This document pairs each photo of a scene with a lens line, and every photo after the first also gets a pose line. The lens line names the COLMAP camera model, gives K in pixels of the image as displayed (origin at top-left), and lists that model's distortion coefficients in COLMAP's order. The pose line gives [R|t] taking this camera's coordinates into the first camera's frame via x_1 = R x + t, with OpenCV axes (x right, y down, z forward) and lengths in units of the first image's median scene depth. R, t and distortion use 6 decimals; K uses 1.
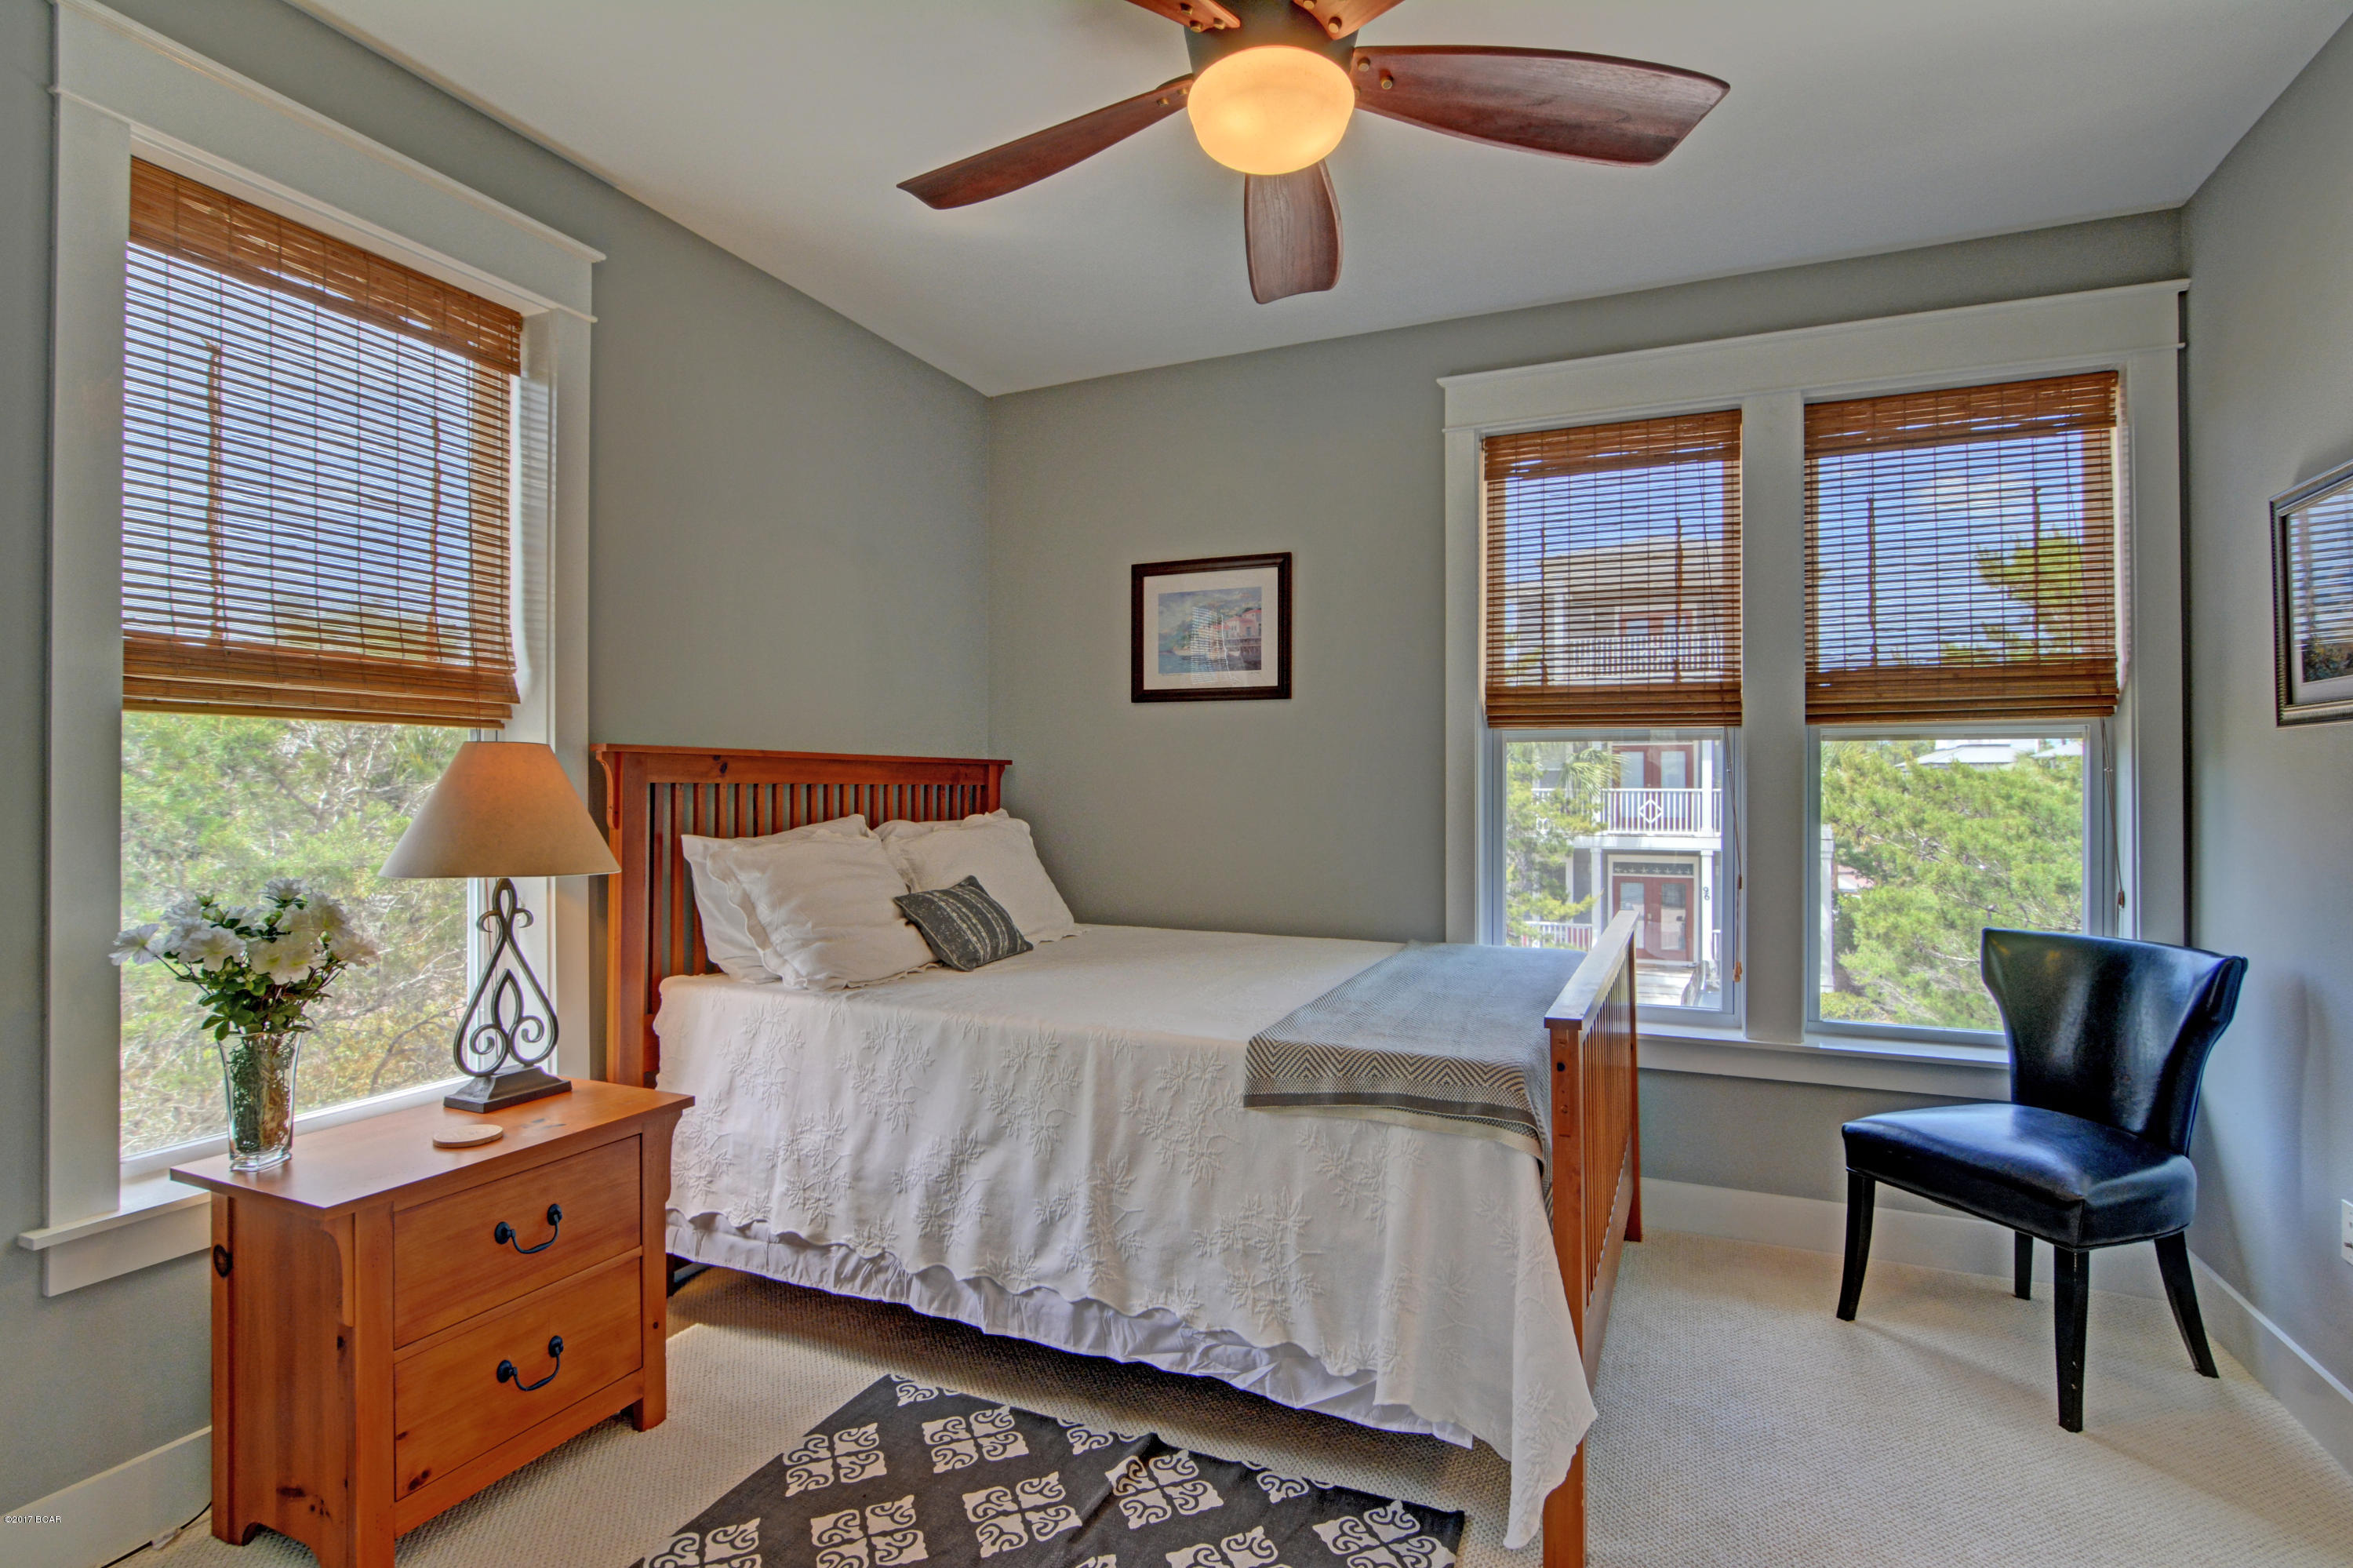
lens RADIAL K [[1138.0, 0, 1163.7], [0, 1138.0, 775.9], [0, 0, 1]] dist [-0.019527, 0.003782]
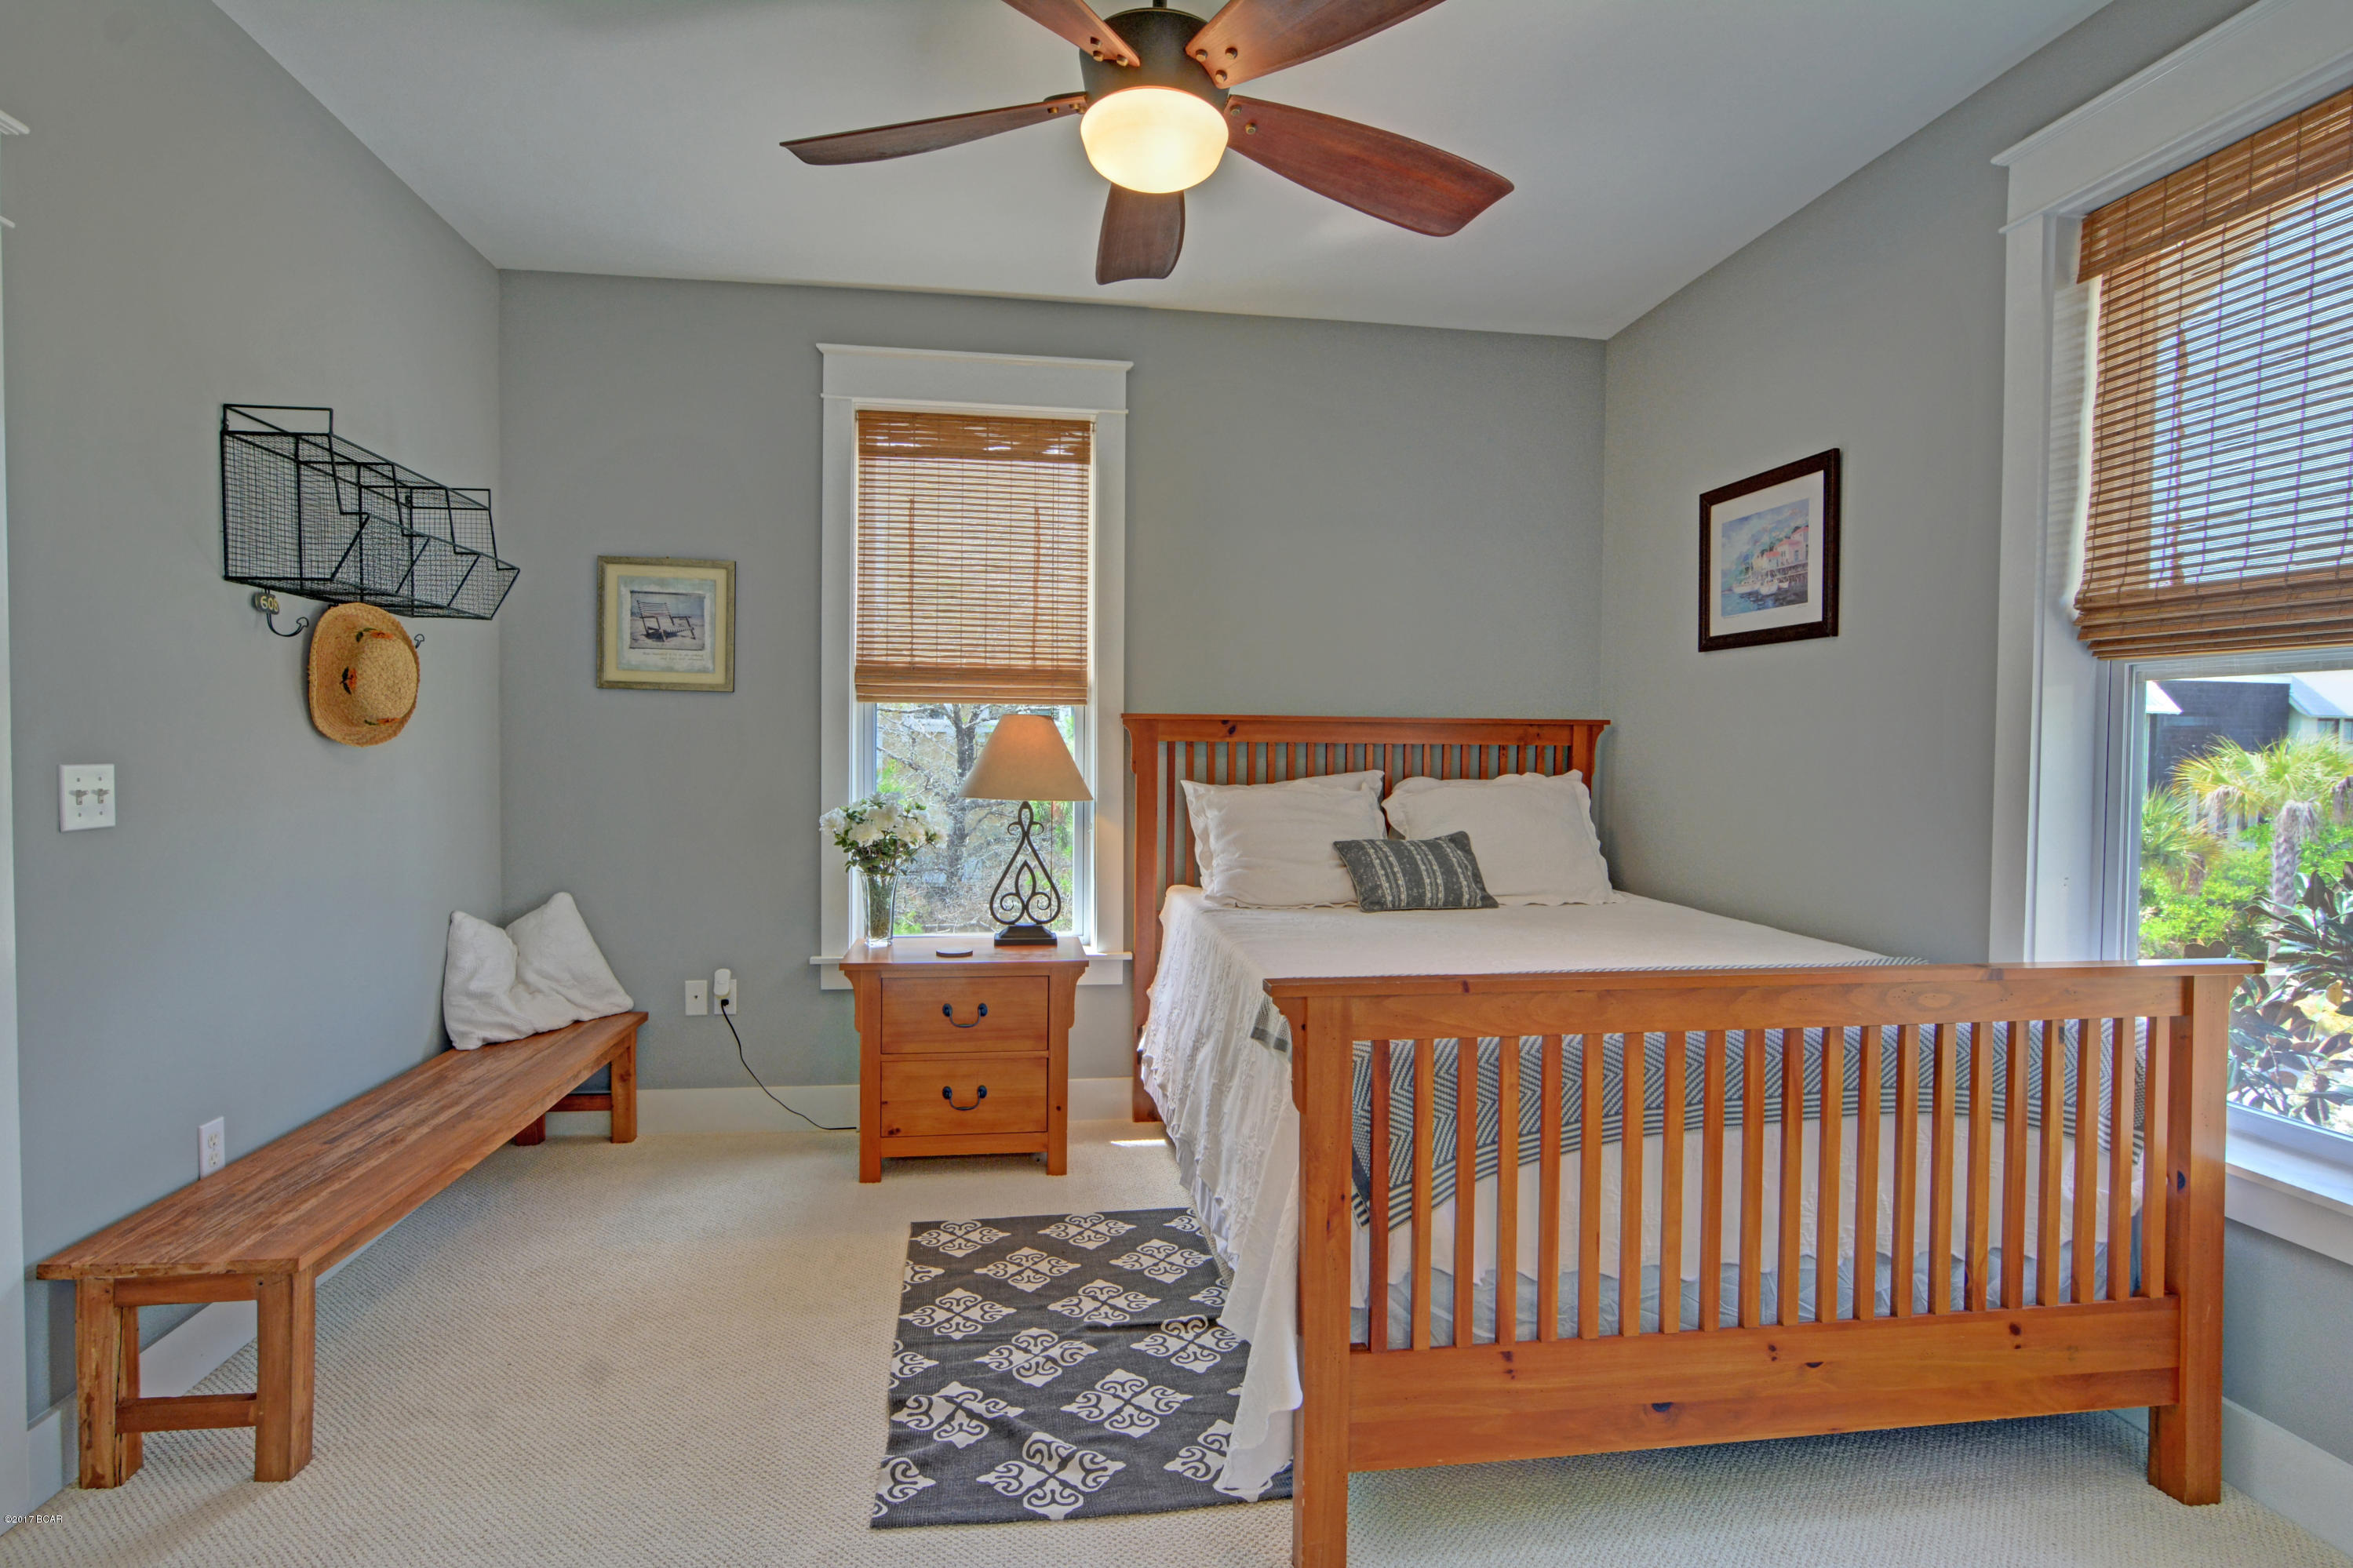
lens RADIAL K [[1137.9, 0, 1168.3], [0, 1137.9, 776.1], [0, 0, 1]] dist [-0.019527, 0.003782]
pose [[0.546359, 0.024361, -0.837197, 0.695291], [-0.000473, 0.999586, 0.028777, 0.008755], [0.837551, -0.015326, 0.546144, 0.256867]]
